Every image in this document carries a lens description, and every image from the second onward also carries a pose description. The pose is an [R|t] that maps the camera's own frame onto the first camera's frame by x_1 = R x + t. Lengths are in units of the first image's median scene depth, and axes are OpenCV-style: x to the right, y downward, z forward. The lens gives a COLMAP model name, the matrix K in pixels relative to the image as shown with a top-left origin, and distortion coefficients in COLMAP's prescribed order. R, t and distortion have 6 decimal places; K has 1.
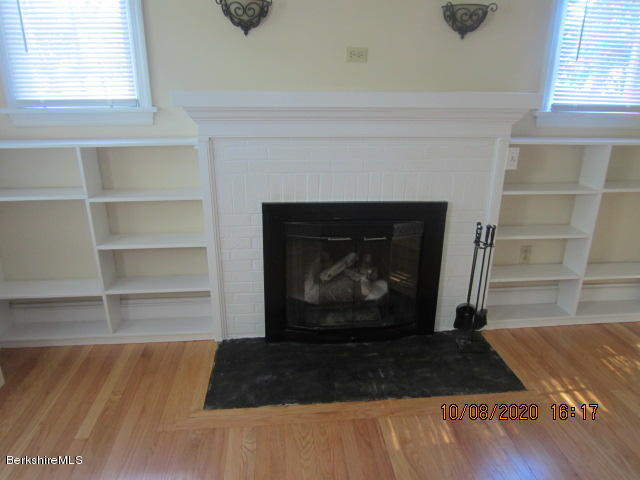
lens RADIAL K [[446.9, 0, 321.1], [0, 446.9, 239.5], [0, 0, 1]] dist [-0.027823, -0.000377]
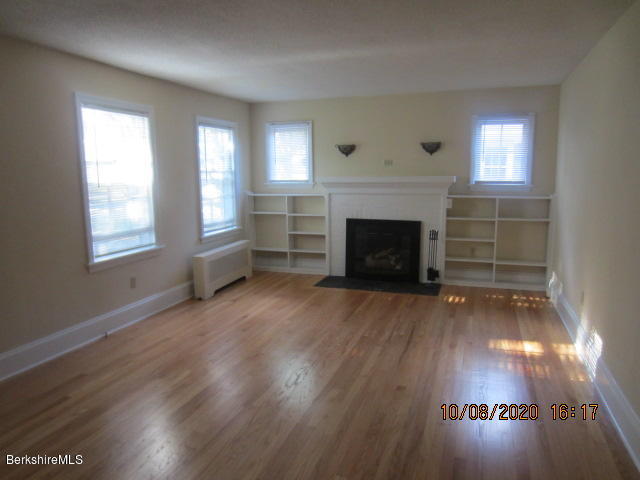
lens RADIAL K [[446.9, 0, 324.1], [0, 446.9, 243.6], [0, 0, 1]] dist [-0.027823, -0.000377]
pose [[0.908150, 0.051744, -0.415435, 0.816093], [-0.122812, 0.981601, -0.146208, 0.447742], [0.400226, 0.183799, 0.897796, -1.326249]]
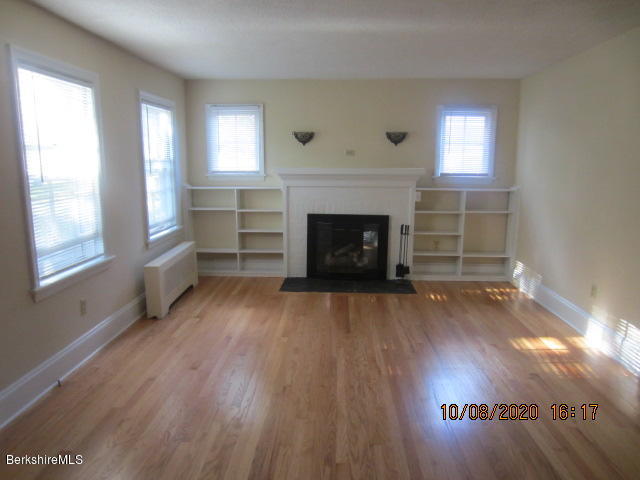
lens RADIAL K [[446.9, 0, 318.4], [0, 446.9, 242.6], [0, 0, 1]] dist [-0.027823, -0.000377]
pose [[0.988862, 0.023915, -0.146902, 0.268701], [-0.045876, 0.987926, -0.147981, 0.405957], [0.141590, 0.153072, 0.978019, -1.244301]]
